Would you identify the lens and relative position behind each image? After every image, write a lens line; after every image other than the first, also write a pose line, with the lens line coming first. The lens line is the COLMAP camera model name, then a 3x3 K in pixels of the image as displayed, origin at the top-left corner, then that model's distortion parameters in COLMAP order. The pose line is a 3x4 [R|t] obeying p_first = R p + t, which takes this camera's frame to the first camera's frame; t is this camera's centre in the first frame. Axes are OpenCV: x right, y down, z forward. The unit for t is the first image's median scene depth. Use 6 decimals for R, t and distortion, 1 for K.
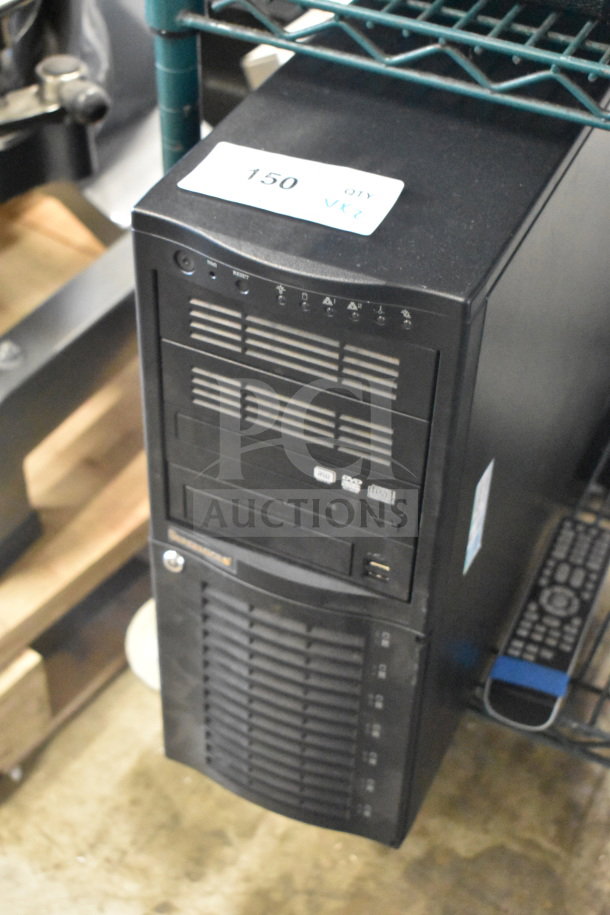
lens RADIAL K [[1405.0, 0, 306.0], [0, 1405.0, 456.7], [0, 0, 1]] dist [-0.018947, 0.000000]
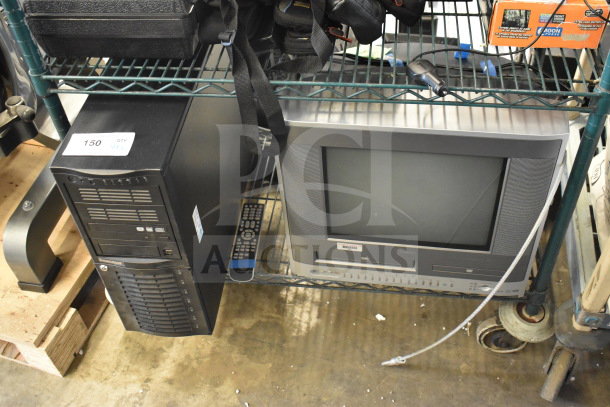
lens RADIAL K [[638.0, 0, 304.0], [0, 638.0, 202.4], [0, 0, 1]] dist [-0.066157, 0.000000]
pose [[0.943490, -0.290489, 0.159508, 0.118660], [0.278136, 0.955786, 0.095460, -0.061183], [-0.180186, -0.045701, 0.982570, -0.340734]]
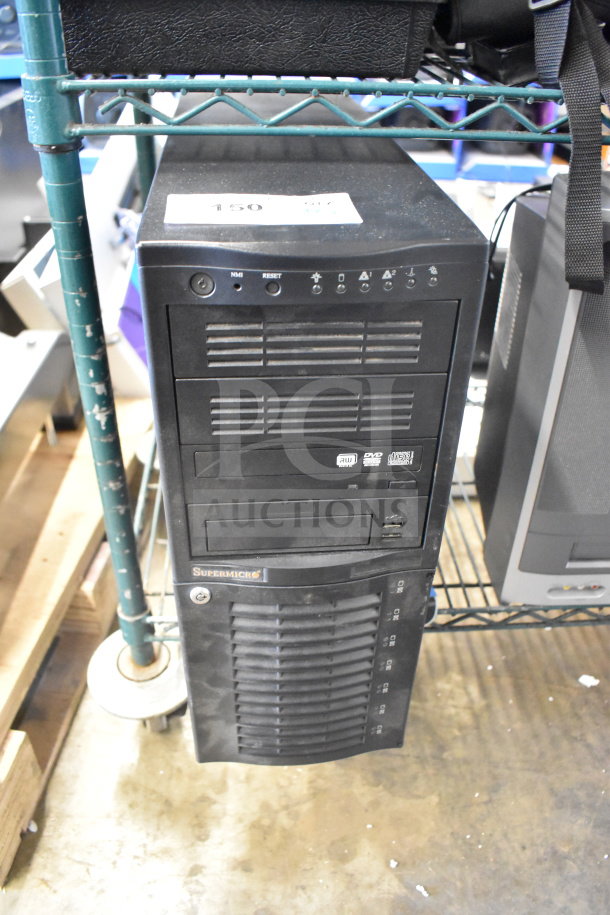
lens RADIAL K [[720.3, 0, 307.3], [0, 720.3, 460.9], [0, 0, 1]] dist [-0.095088, 0.018687]
pose [[0.865129, -0.297185, 0.404021, -0.201352], [0.331464, 0.943334, -0.015877, 0.010000], [-0.376408, 0.147654, 0.914612, 0.396246]]
